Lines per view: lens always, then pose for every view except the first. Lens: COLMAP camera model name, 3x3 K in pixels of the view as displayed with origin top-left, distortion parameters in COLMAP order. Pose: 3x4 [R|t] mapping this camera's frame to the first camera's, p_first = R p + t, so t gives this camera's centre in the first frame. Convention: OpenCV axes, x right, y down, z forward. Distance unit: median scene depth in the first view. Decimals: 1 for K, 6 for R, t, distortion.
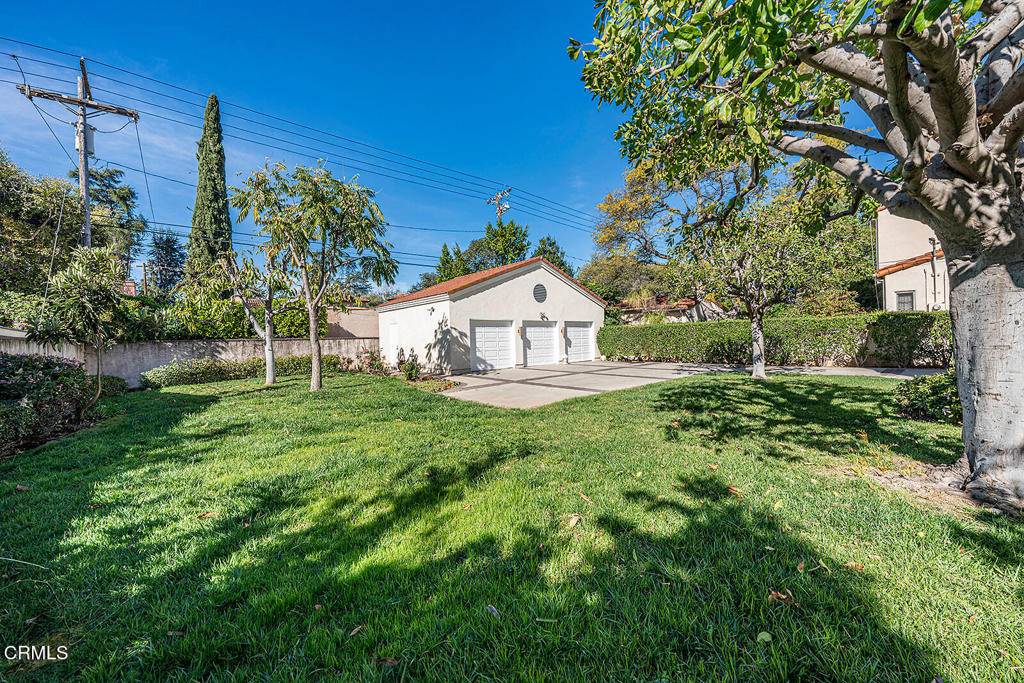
lens RADIAL K [[376.7, 0, 513.8], [0, 376.7, 342.9], [0, 0, 1]] dist [-0.000591, 0.000430]
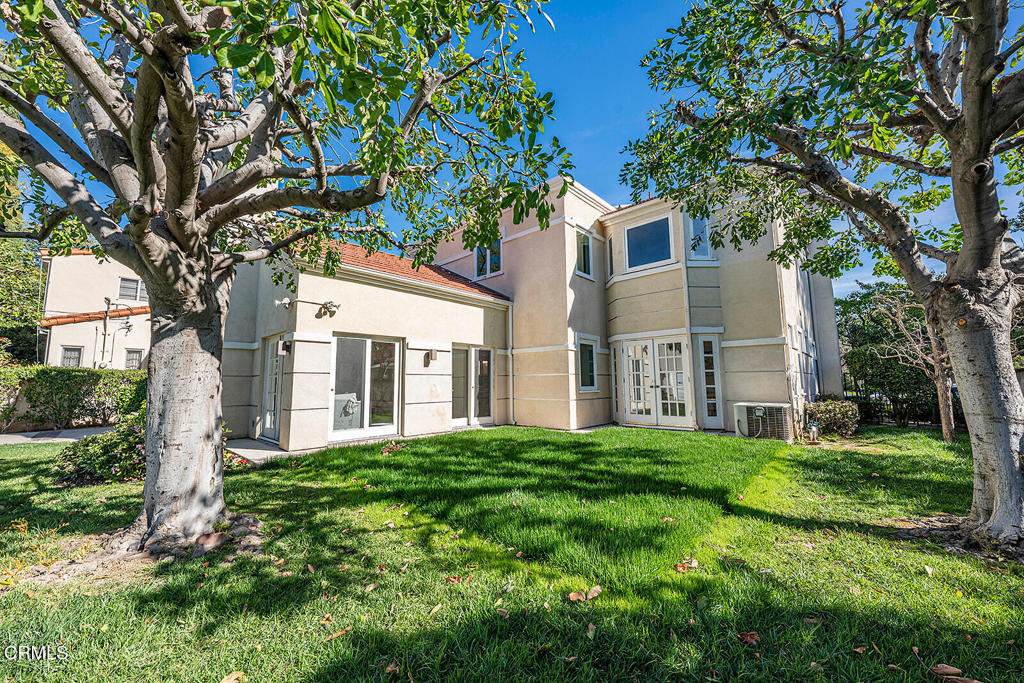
lens RADIAL K [[376.7, 0, 507.2], [0, 376.7, 339.1], [0, 0, 1]] dist [-0.000591, 0.000430]
pose [[-0.096608, 0.140609, 0.985341, 0.022377], [0.022205, 0.990029, -0.139101, 0.002237], [-0.995075, 0.008442, -0.098767, 0.053521]]
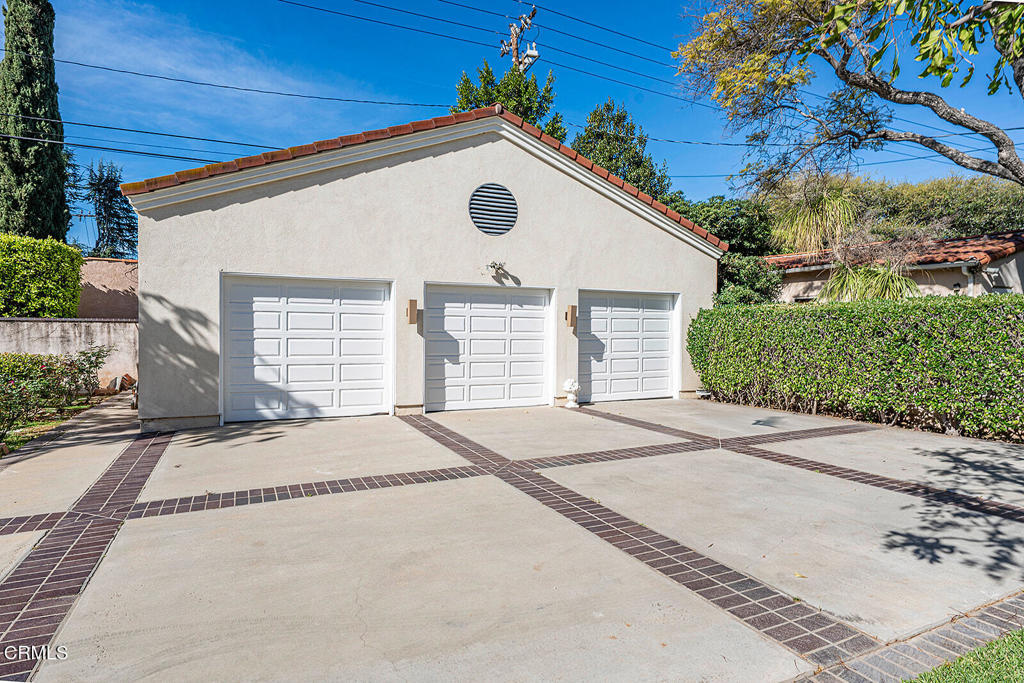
lens RADIAL K [[535.9, 0, 505.9], [0, 535.9, 336.2], [0, 0, 1]] dist [0.000489, -0.000579]
pose [[0.956263, 0.035034, -0.290404, 2.801808], [-0.034387, 0.999382, 0.007330, -0.175649], [0.290481, 0.002976, 0.956876, 6.132730]]
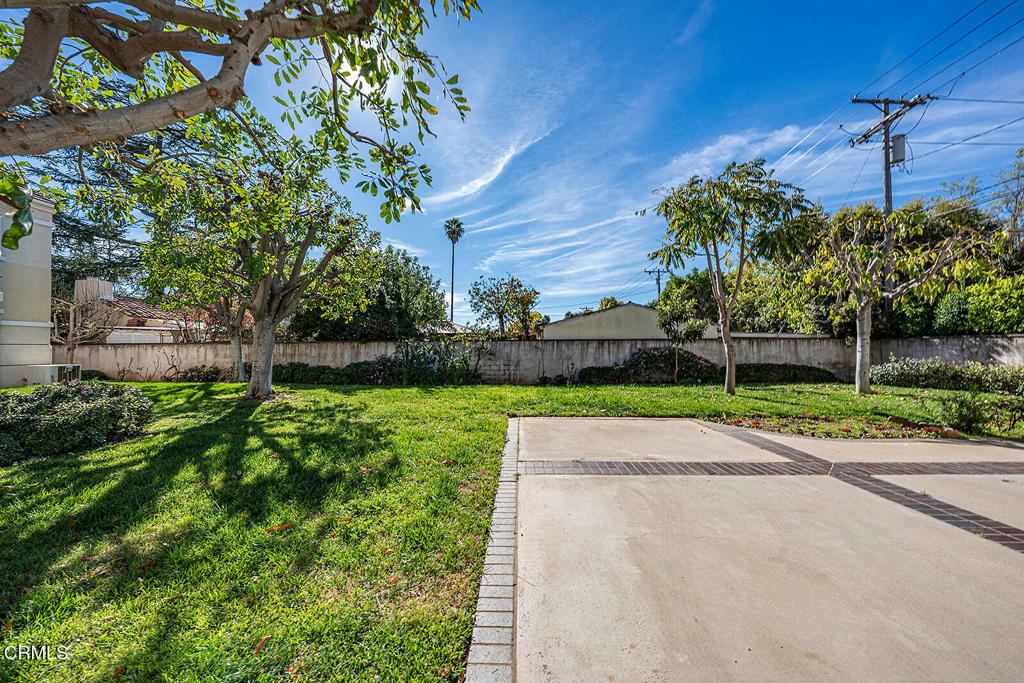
lens RADIAL K [[364.2, 0, 496.4], [0, 364.2, 349.8], [0, 0, 1]] dist [-0.002115, -0.000117]
pose [[-0.709901, 0.035399, -0.703411, 3.700798], [0.016051, 0.999290, 0.034090, -0.195447], [0.704119, 0.012909, -0.709965, 8.271518]]
